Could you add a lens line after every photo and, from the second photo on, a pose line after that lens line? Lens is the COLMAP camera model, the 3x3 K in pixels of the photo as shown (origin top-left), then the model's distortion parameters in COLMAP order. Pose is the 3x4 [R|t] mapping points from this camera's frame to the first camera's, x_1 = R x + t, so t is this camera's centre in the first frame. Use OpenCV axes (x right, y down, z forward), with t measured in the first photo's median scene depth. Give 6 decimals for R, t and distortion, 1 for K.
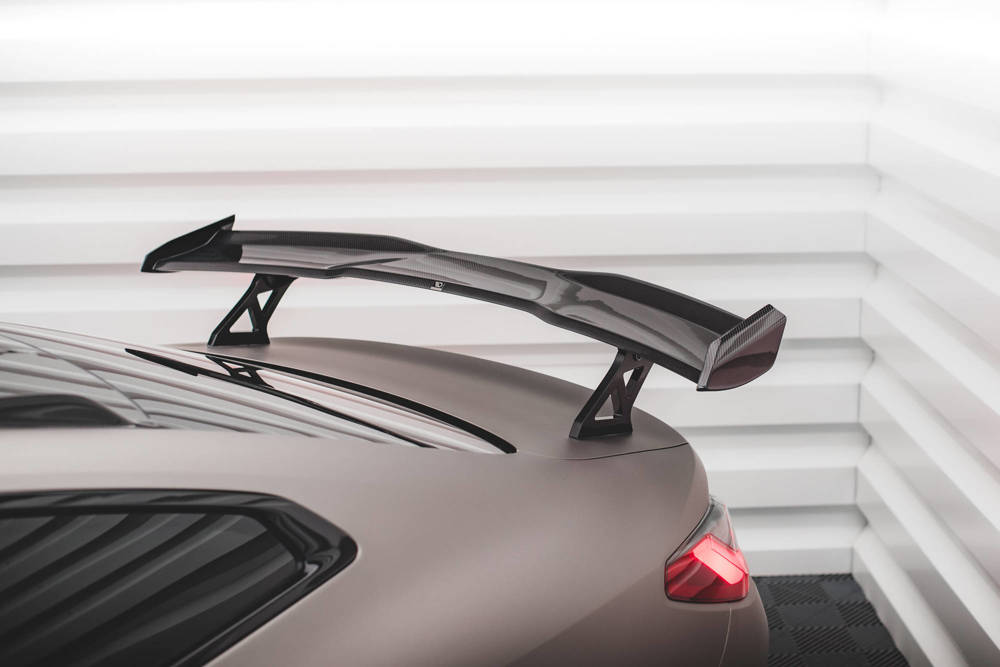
lens RADIAL K [[1445.9, 0, 500.3], [0, 1445.9, 332.1], [0, 0, 1]] dist [-0.030118, 0.000000]
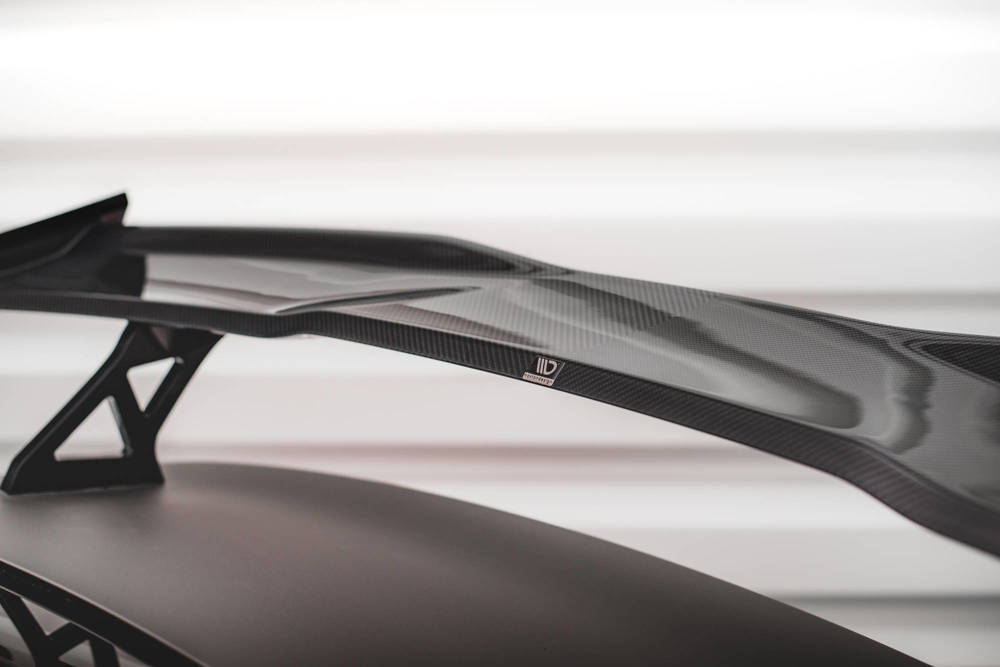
lens RADIAL K [[1424.3, 0, 500.1], [0, 1424.3, 333.8], [0, 0, 1]] dist [0.014294, 0.000000]
pose [[0.995739, 0.014268, -0.091104, -0.020048], [-0.015830, 0.999739, -0.016447, -0.031069], [0.090846, 0.017819, 0.995706, 0.585161]]
